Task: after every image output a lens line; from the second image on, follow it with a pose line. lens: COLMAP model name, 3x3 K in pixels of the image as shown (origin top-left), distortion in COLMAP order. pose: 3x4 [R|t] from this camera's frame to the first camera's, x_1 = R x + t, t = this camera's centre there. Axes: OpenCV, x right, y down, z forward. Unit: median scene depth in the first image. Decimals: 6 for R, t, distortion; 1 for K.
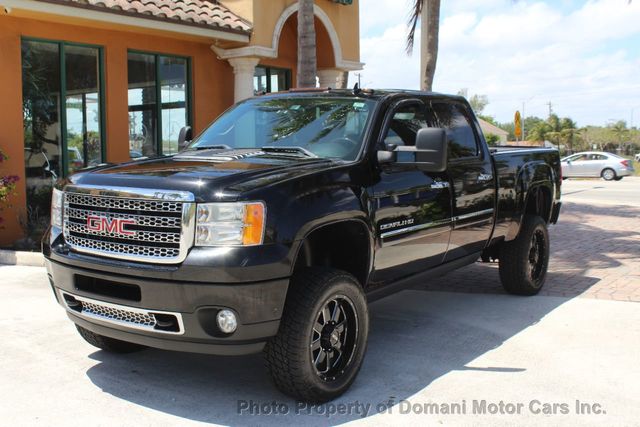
lens RADIAL K [[800.2, 0, 319.6], [0, 800.2, 223.9], [0, 0, 1]] dist [-0.081919, 0.061432]
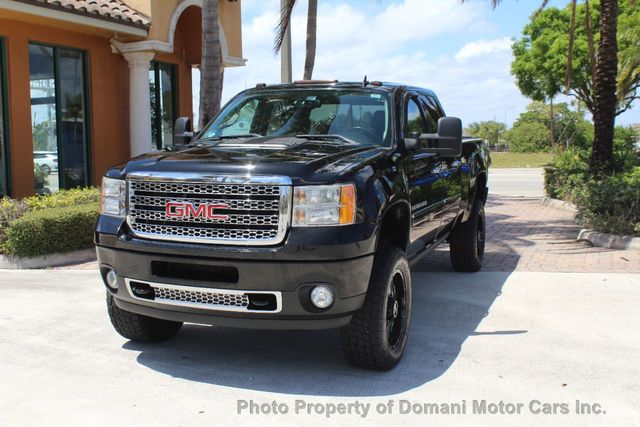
lens RADIAL K [[800.2, 0, 319.6], [0, 800.2, 223.9], [0, 0, 1]] dist [-0.081919, 0.061432]
pose [[0.969309, -0.031770, 0.243782, -0.334655], [0.031320, 0.999493, 0.005722, 0.016558], [-0.243841, 0.002088, 0.969813, -0.026765]]
